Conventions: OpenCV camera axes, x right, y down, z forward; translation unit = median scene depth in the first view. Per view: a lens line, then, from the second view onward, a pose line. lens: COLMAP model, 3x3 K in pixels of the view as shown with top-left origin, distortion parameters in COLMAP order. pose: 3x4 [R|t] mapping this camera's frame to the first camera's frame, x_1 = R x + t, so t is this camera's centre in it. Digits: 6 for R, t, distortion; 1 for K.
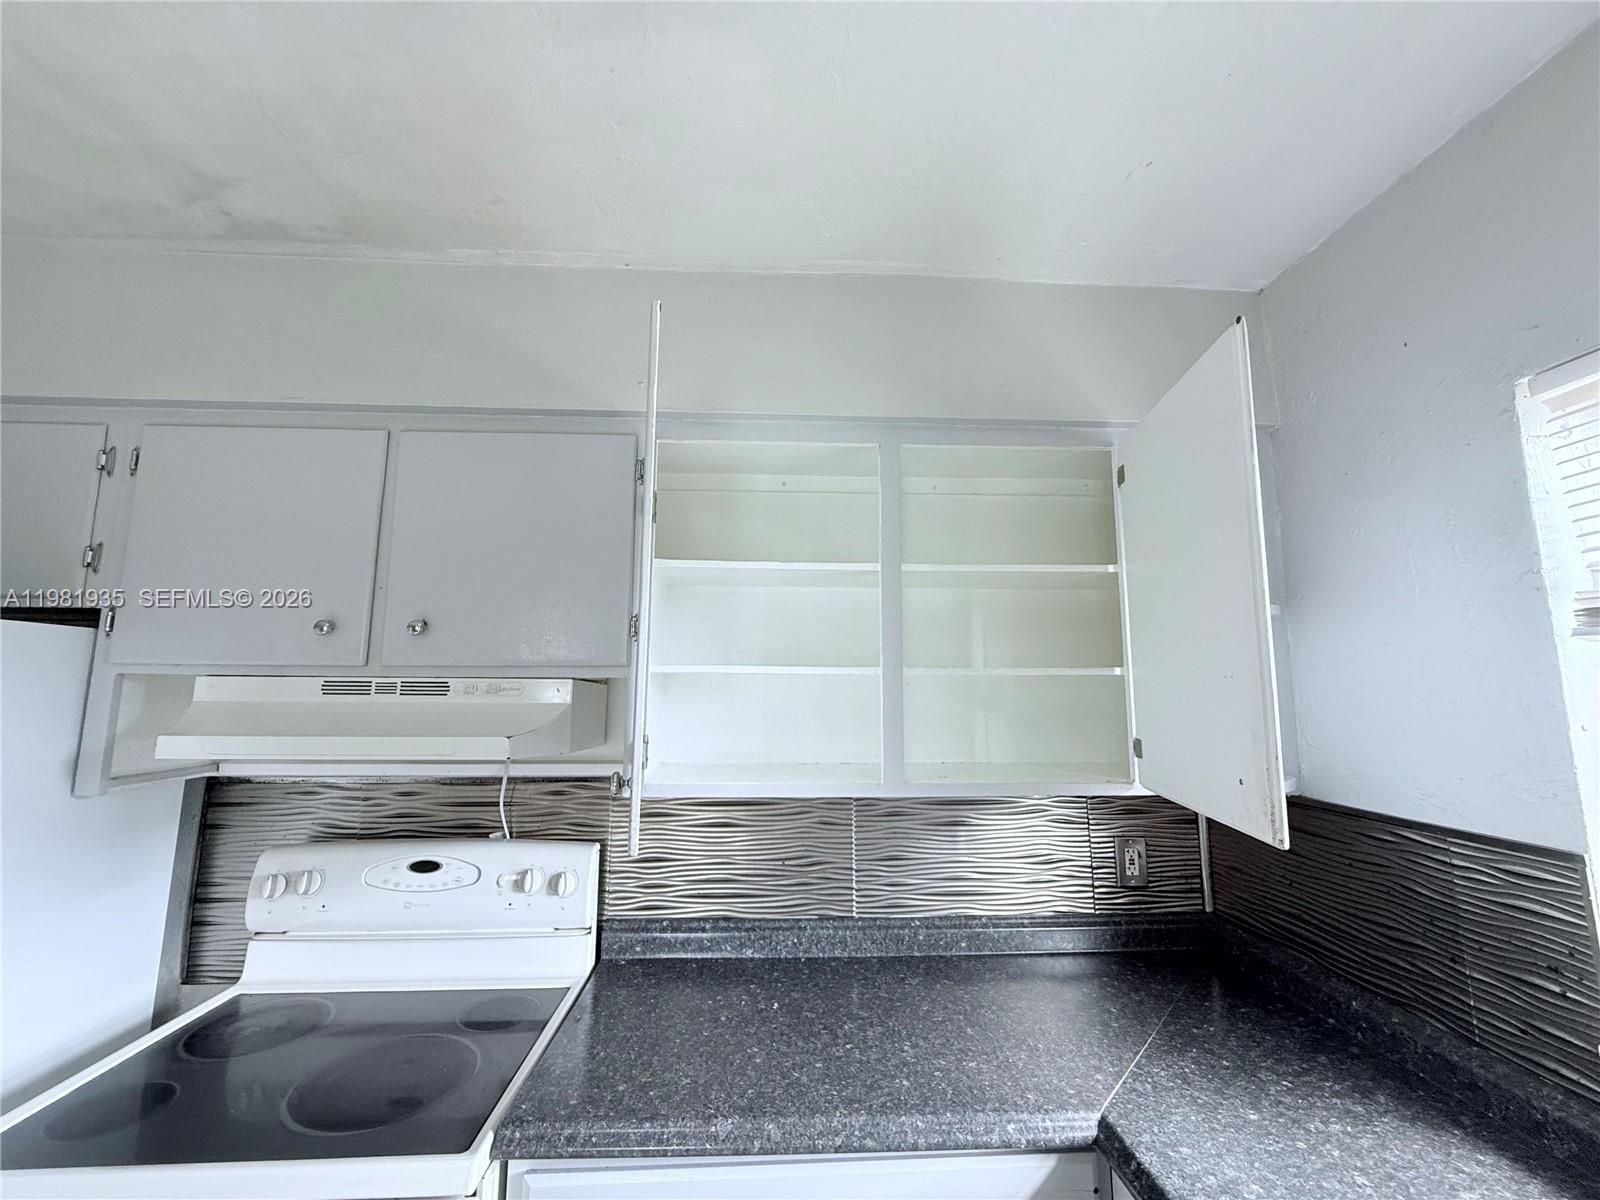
lens RADIAL K [[638.5, 0, 794.3], [0, 638.5, 601.4], [0, 0, 1]] dist [-0.000150, -0.000064]
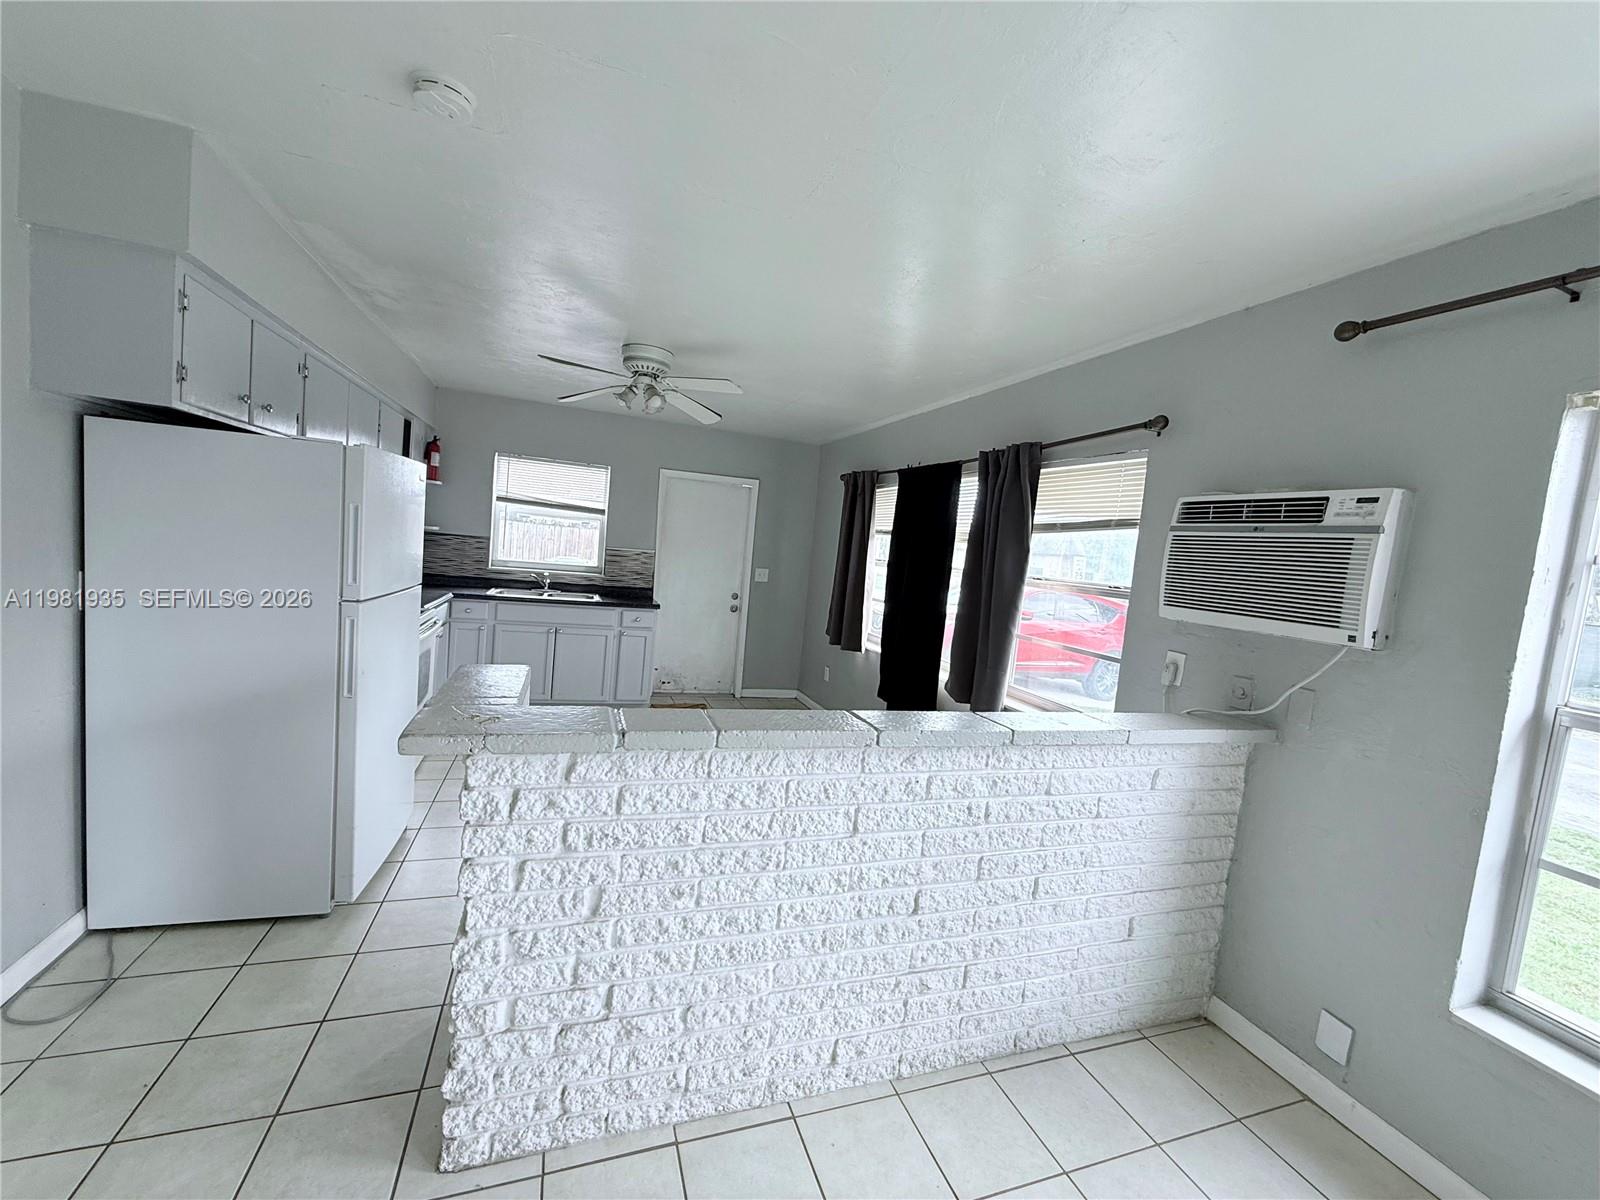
lens RADIAL K [[638.5, 0, 794.3], [0, 638.5, 601.4], [0, 0, 1]] dist [-0.000150, -0.000064]
pose [[-0.277947, -0.108583, 0.954440, -3.250895], [-0.227476, 0.972770, 0.044424, 0.042278], [-0.933274, -0.204765, -0.295078, -0.004474]]
